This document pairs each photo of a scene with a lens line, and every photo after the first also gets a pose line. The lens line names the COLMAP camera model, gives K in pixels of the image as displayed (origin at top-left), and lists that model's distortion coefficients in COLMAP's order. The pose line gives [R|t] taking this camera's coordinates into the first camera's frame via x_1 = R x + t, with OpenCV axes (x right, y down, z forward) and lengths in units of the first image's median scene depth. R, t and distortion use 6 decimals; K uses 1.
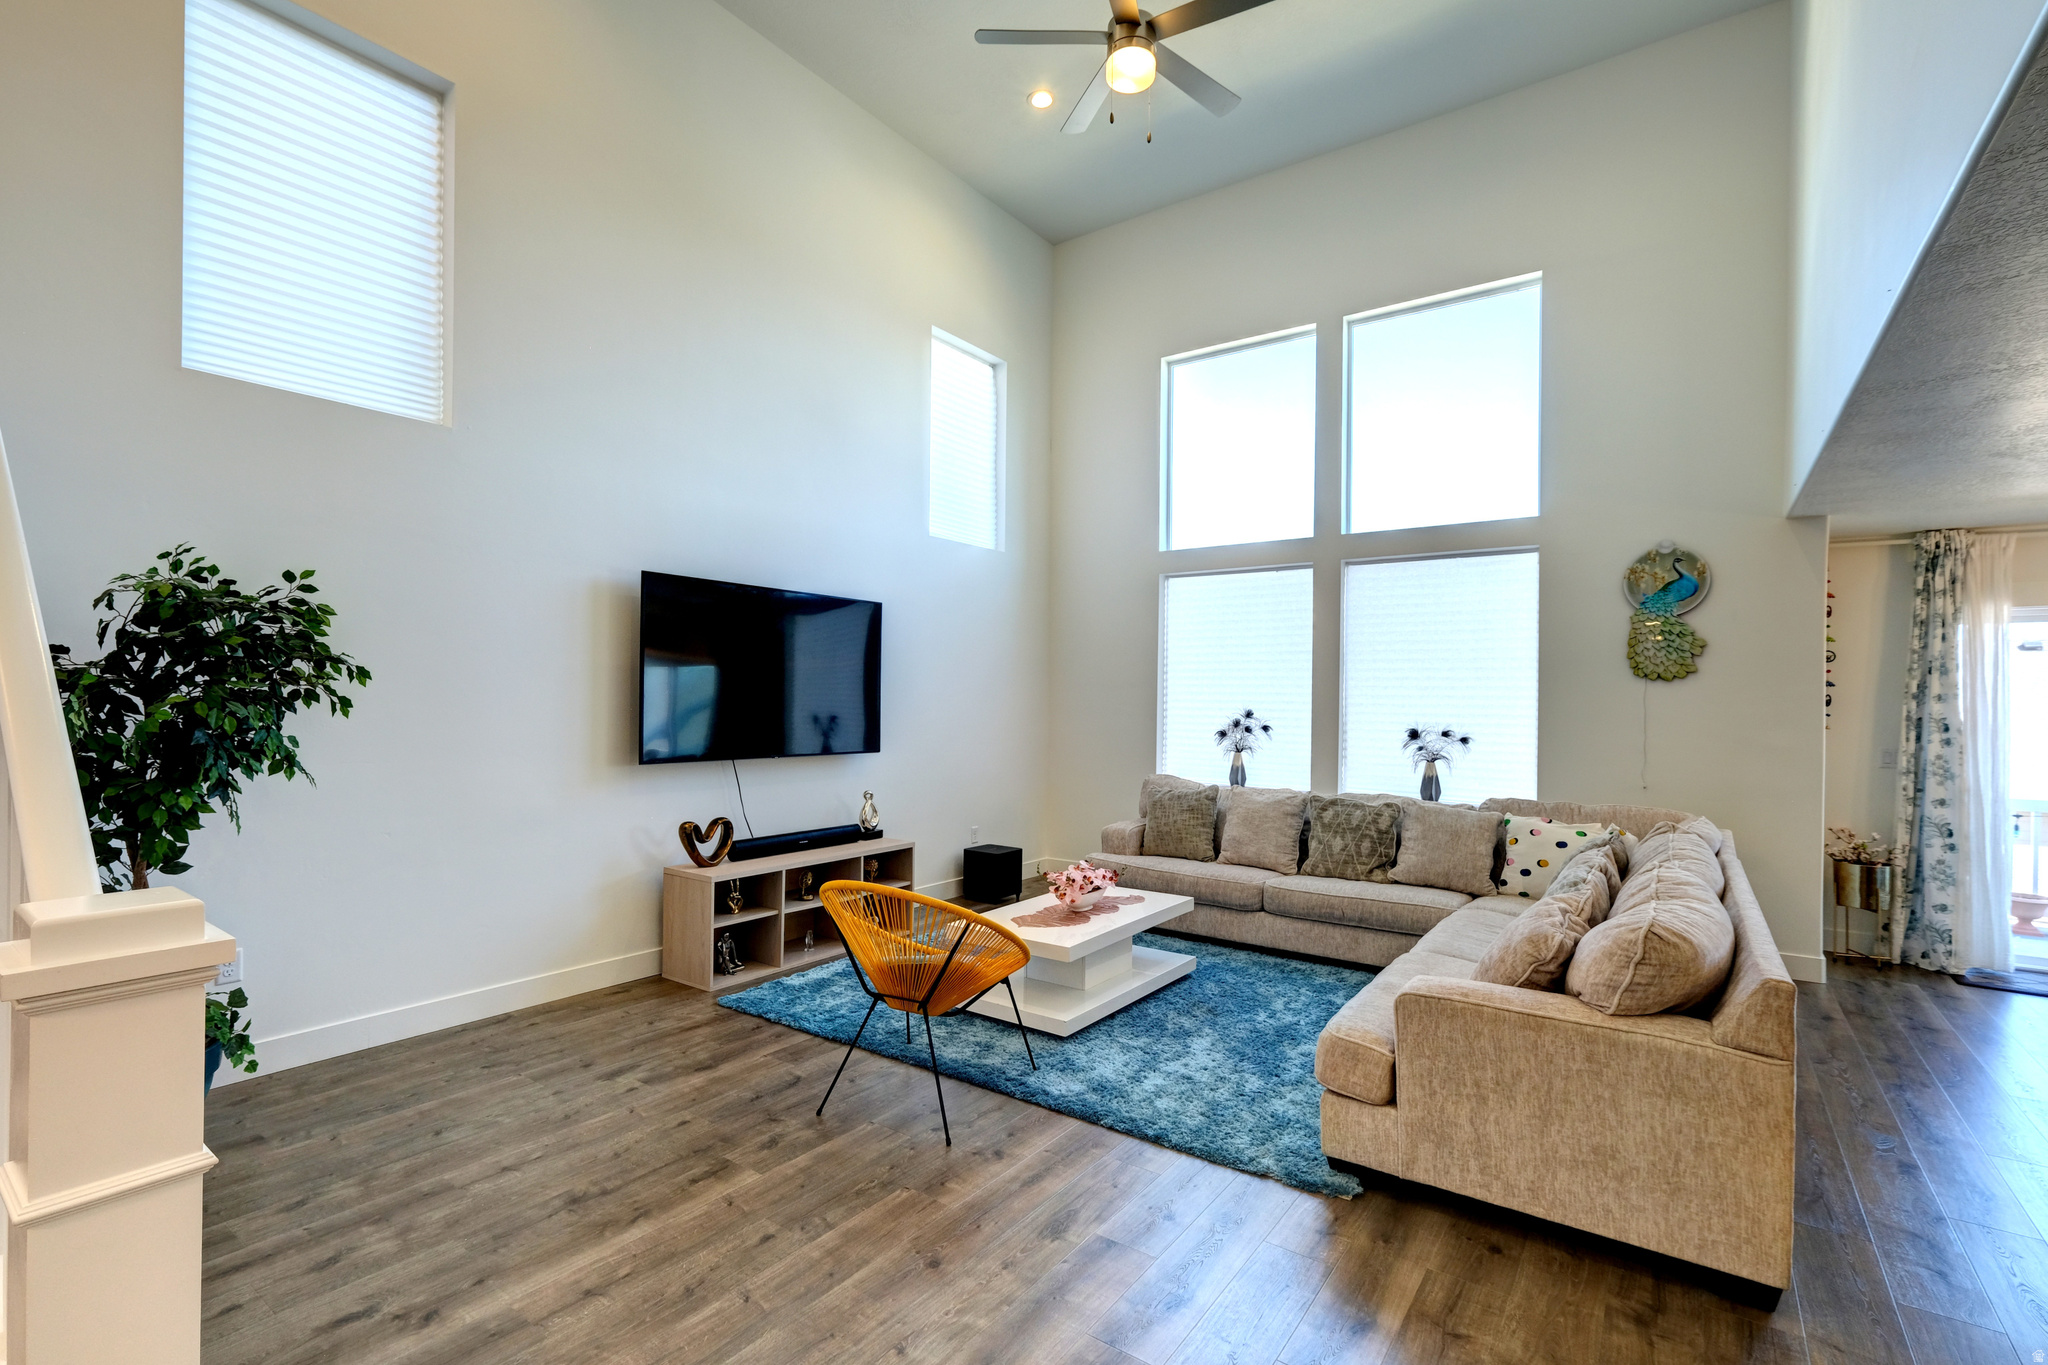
lens RADIAL K [[929.0, 0, 1024.6], [0, 929.0, 694.2], [0, 0, 1]] dist [0.002402, 0.000200]
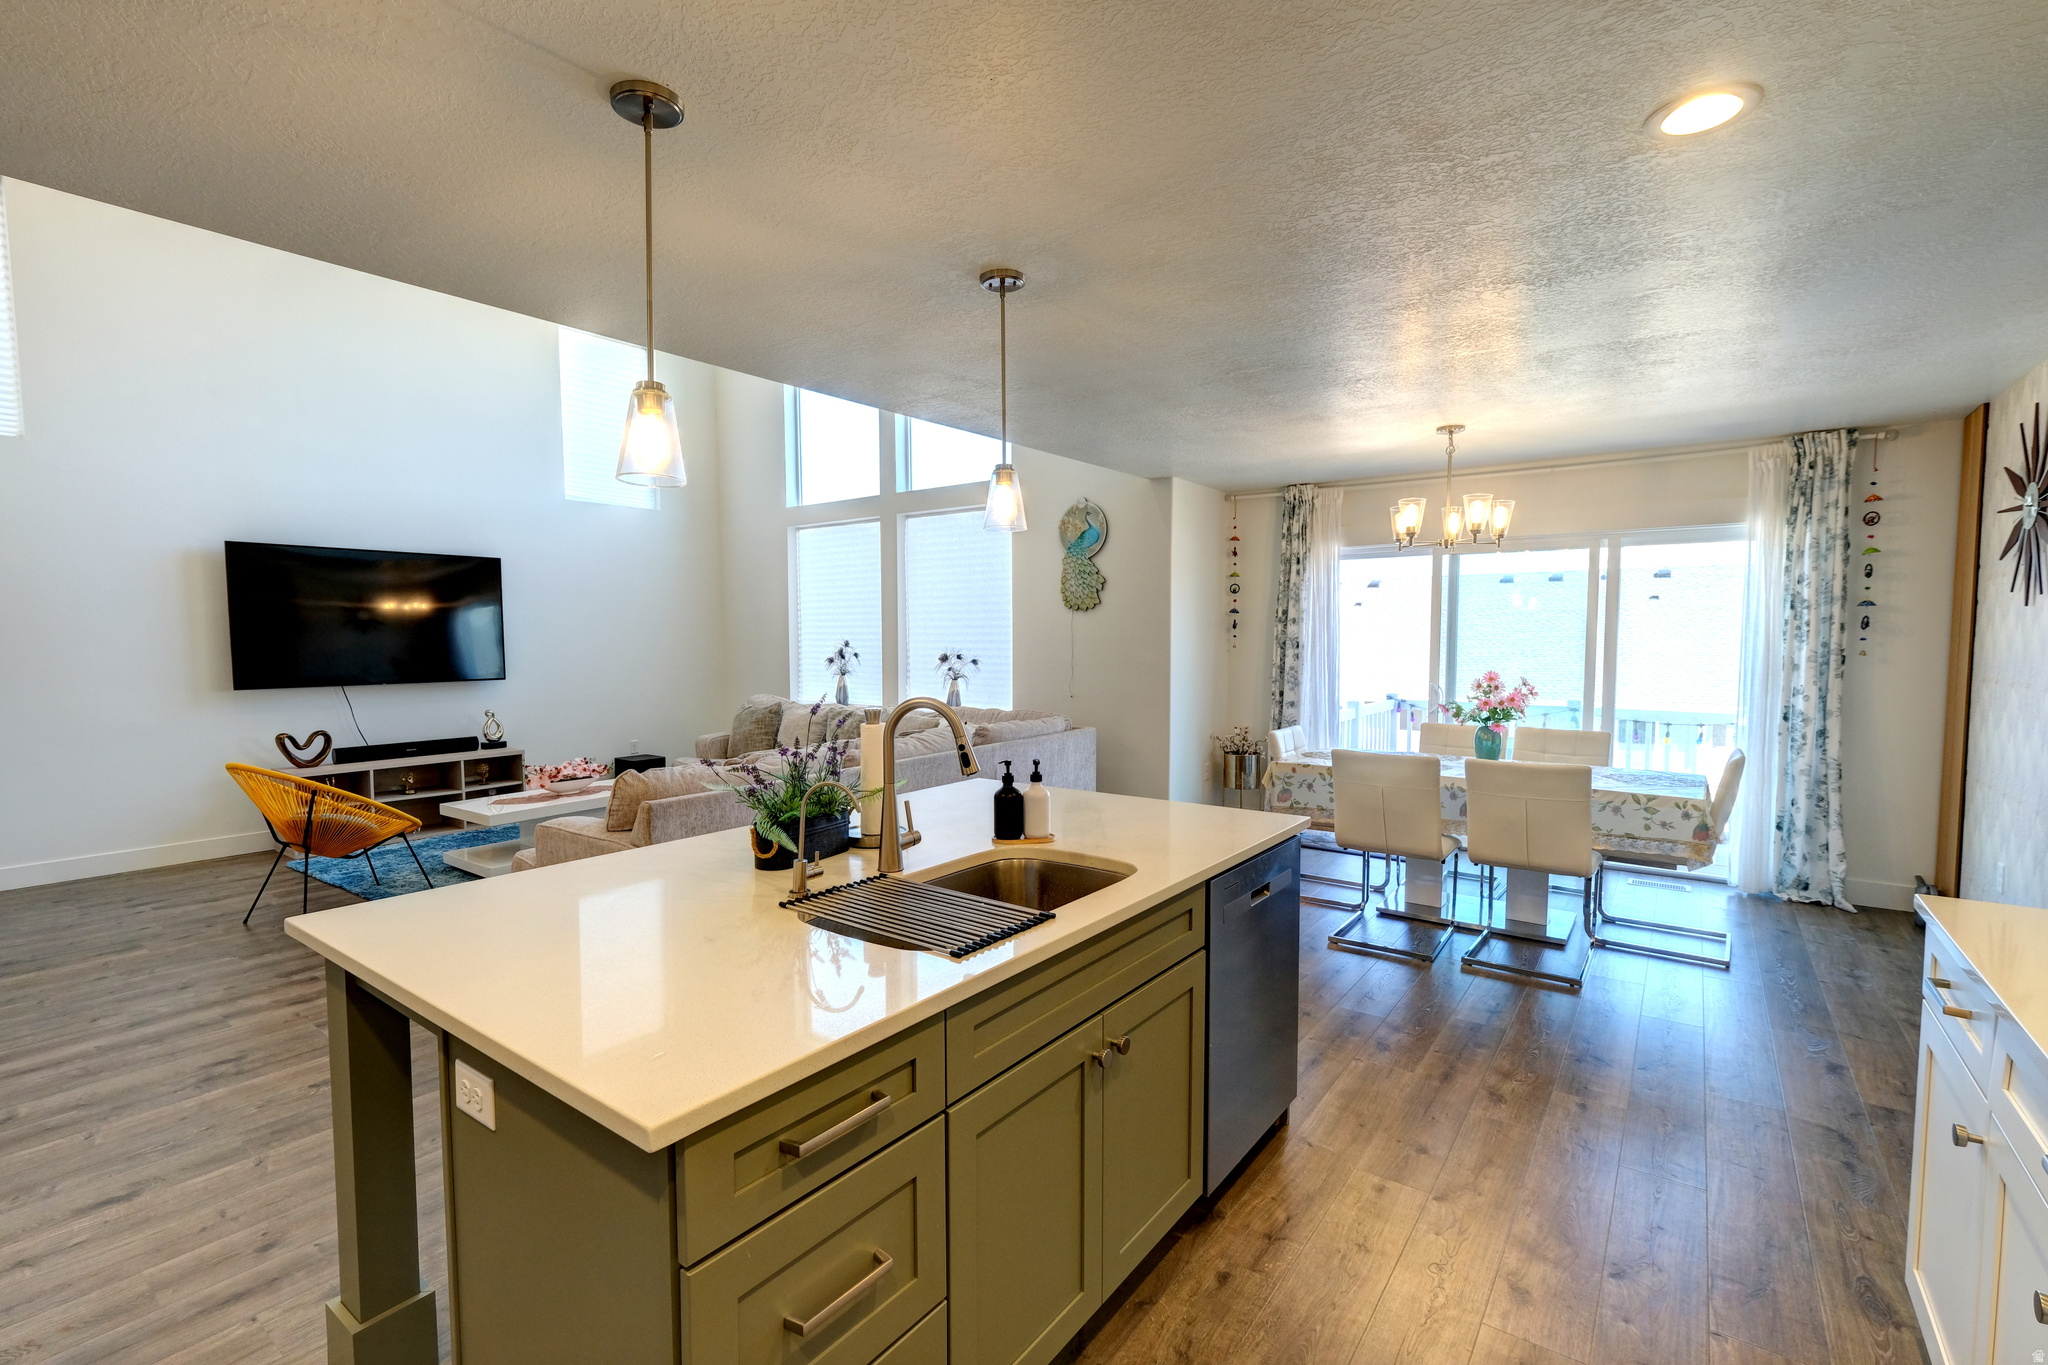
lens RADIAL K [[919.1, 0, 1024.0], [0, 919.1, 682.5], [0, 0, 1]] dist [-0.004135, -0.000719]
pose [[0.999705, -0.016438, -0.017873, 0.633541], [0.017479, 0.998061, 0.059740, 0.006401], [0.016856, -0.060035, 0.998054, -0.239345]]
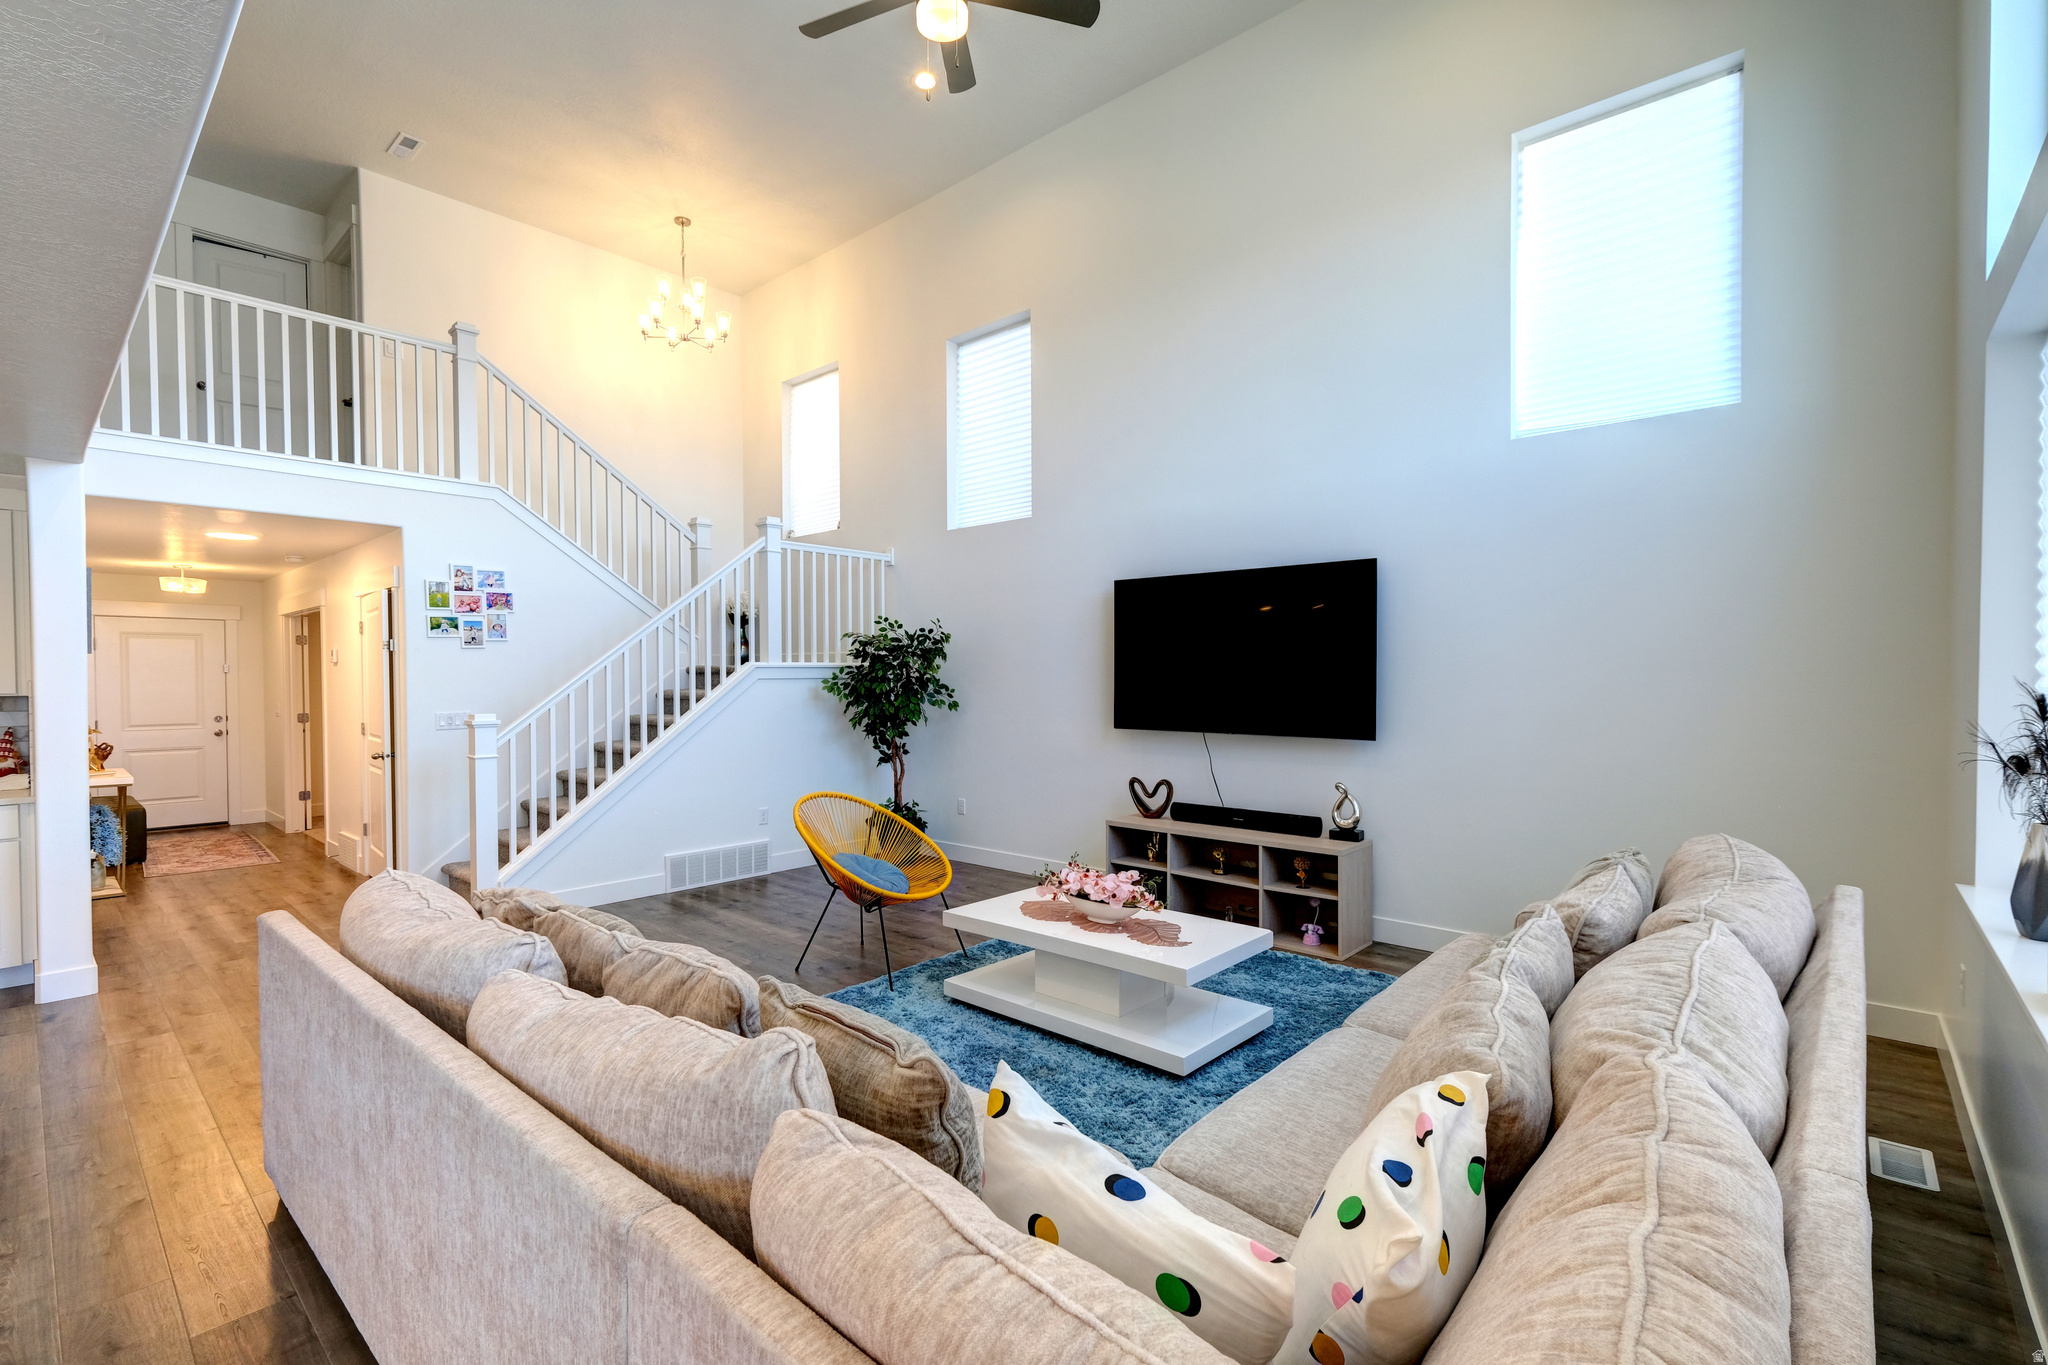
lens RADIAL K [[909.4, 0, 1000.3], [0, 909.4, 695.5], [0, 0, 1]] dist [0.003045, -0.000093]
pose [[-0.122067, 0.008124, -0.992489, 0.774223], [0.009470, 0.999931, 0.007020, 0.016085], [0.992477, -0.008542, -0.122136, 0.870529]]
